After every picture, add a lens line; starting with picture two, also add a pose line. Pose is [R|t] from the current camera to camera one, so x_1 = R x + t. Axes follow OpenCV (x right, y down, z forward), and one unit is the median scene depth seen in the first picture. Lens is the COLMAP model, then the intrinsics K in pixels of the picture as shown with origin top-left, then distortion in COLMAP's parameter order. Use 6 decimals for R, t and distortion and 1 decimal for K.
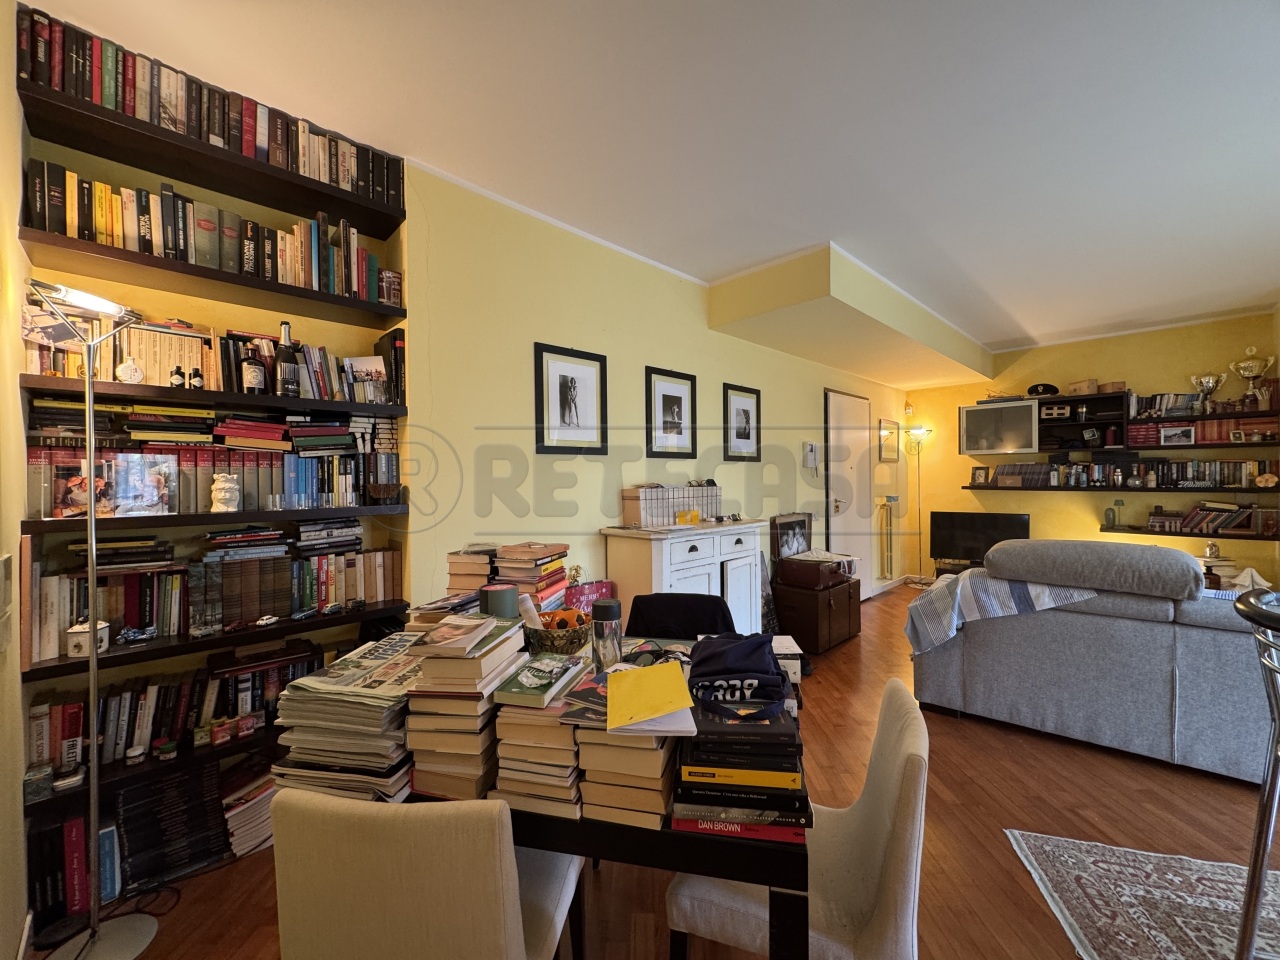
lens RADIAL K [[507.5, 0, 640.2], [0, 507.5, 478.7], [0, 0, 1]] dist [-0.002548, 0.000920]
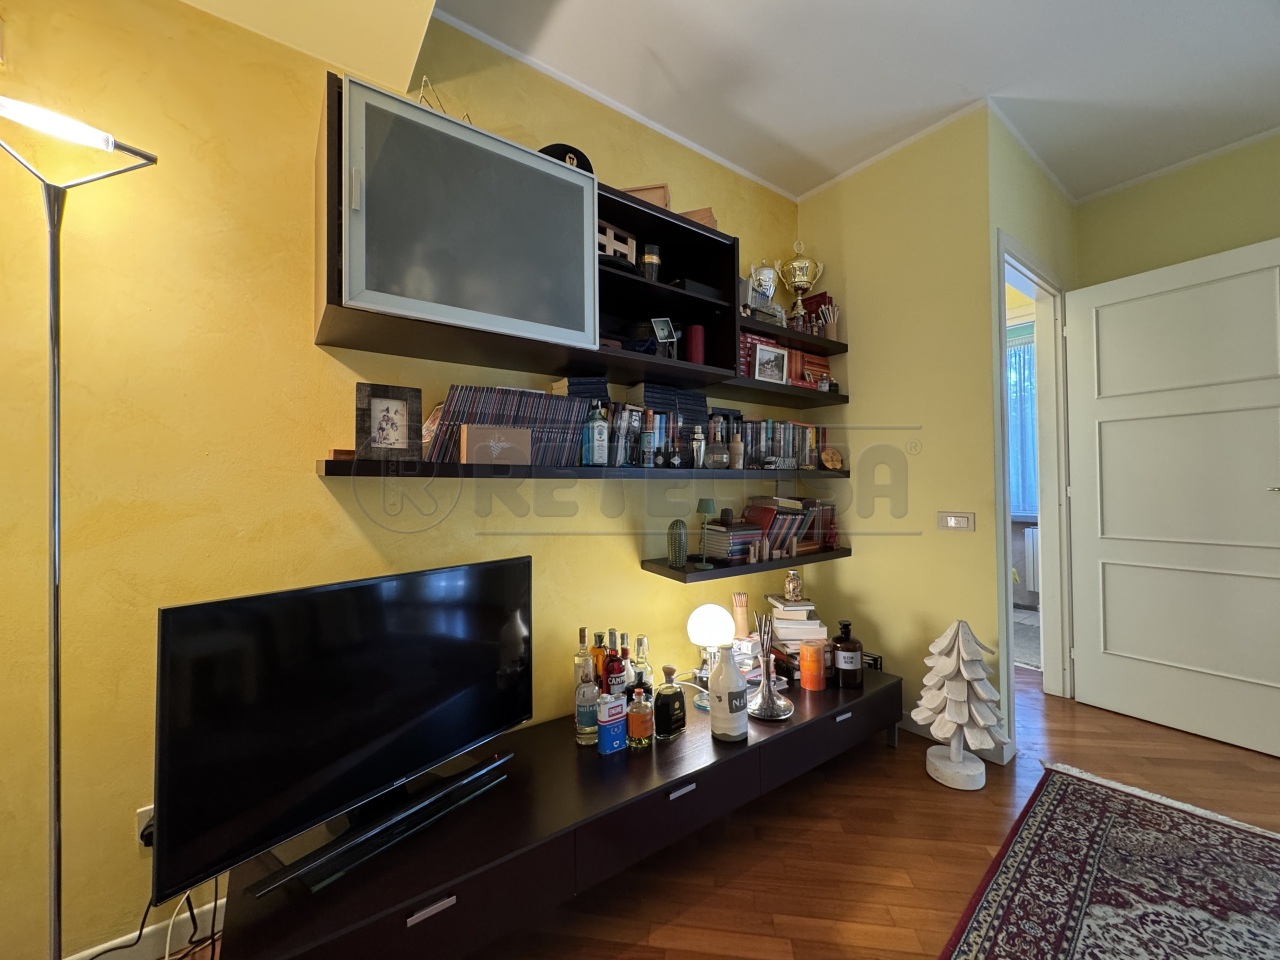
lens RADIAL K [[512.4, 0, 643.5], [0, 512.4, 478.6], [0, 0, 1]] dist [-0.001200, 0.000757]
pose [[0.151464, 0.023550, 0.988182, 0.575273], [0.012761, 0.999586, -0.025777, 0.038882], [-0.988380, 0.016514, 0.151101, 1.090372]]
